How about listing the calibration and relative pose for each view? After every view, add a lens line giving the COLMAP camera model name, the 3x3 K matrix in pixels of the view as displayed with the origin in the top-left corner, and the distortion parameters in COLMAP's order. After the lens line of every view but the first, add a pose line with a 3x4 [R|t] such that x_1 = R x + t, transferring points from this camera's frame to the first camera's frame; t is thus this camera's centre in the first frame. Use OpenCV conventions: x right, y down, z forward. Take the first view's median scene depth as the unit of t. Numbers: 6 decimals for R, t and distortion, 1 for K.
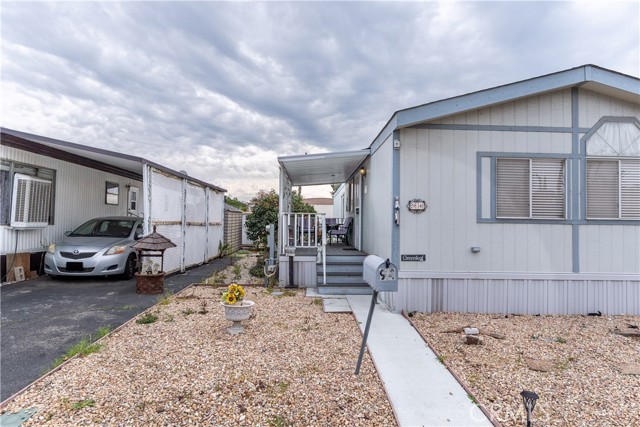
lens RADIAL K [[315.6, 0, 315.0], [0, 315.6, 210.1], [0, 0, 1]] dist [0.003827, 0.000286]
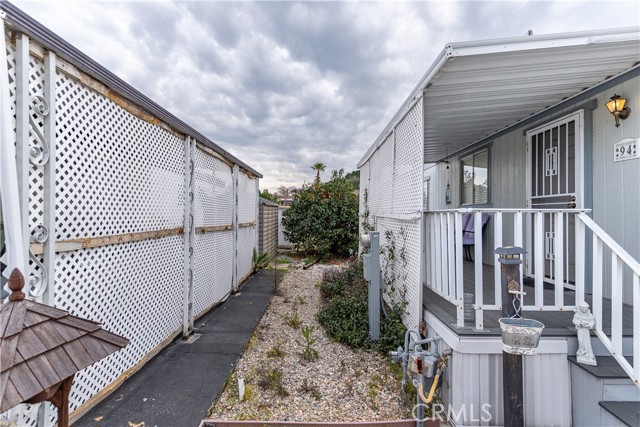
lens RADIAL K [[322.2, 0, 326.2], [0, 322.2, 211.7], [0, 0, 1]] dist [0.000480, -0.000620]
pose [[0.998786, -0.004319, -0.049076, -0.228165], [0.005513, 0.999691, 0.024222, 0.002516], [0.048956, -0.024463, 0.998501, 0.647425]]
